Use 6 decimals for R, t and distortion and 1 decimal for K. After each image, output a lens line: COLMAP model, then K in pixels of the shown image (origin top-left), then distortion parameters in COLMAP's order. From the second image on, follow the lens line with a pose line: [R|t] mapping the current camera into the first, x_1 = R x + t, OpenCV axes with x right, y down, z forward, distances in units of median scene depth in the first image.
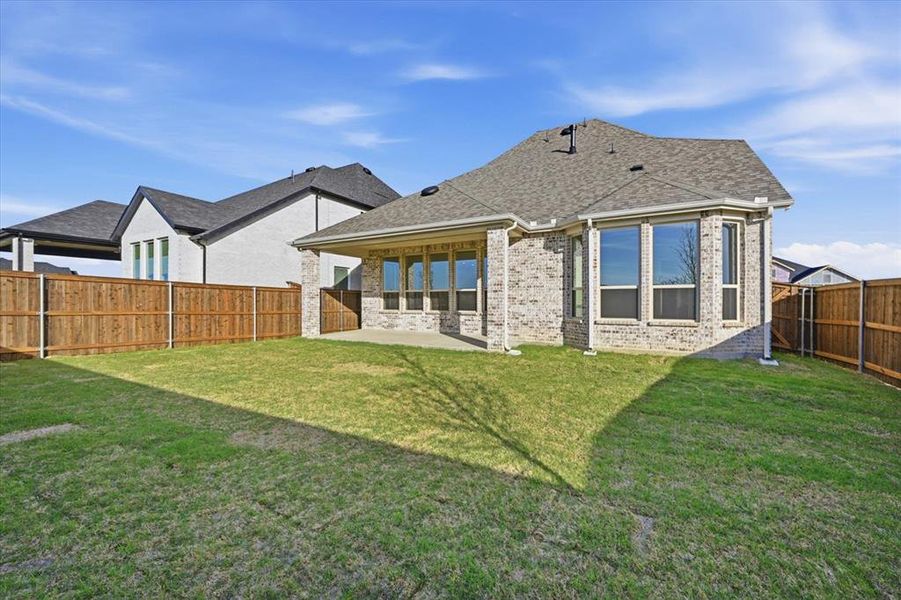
lens RADIAL K [[360.5, 0, 451.5], [0, 360.5, 298.9], [0, 0, 1]] dist [-0.002354, -0.000406]
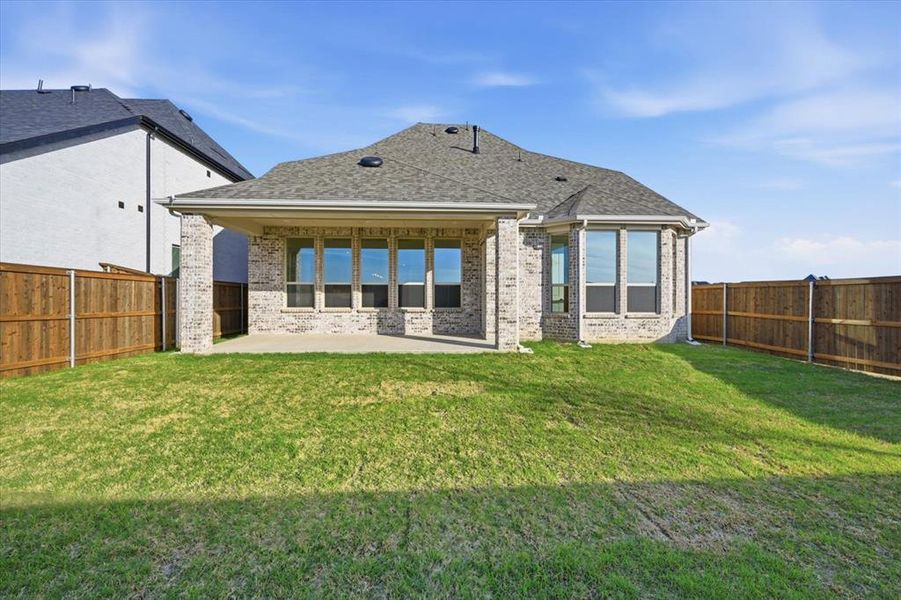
lens RADIAL K [[360.5, 0, 451.5], [0, 360.5, 298.9], [0, 0, 1]] dist [-0.002354, -0.000406]
pose [[0.841975, -0.000749, 0.539516, -0.405819], [-0.005943, 0.999925, 0.010662, 0.002288], [-0.539483, -0.012183, 0.841908, 0.243756]]
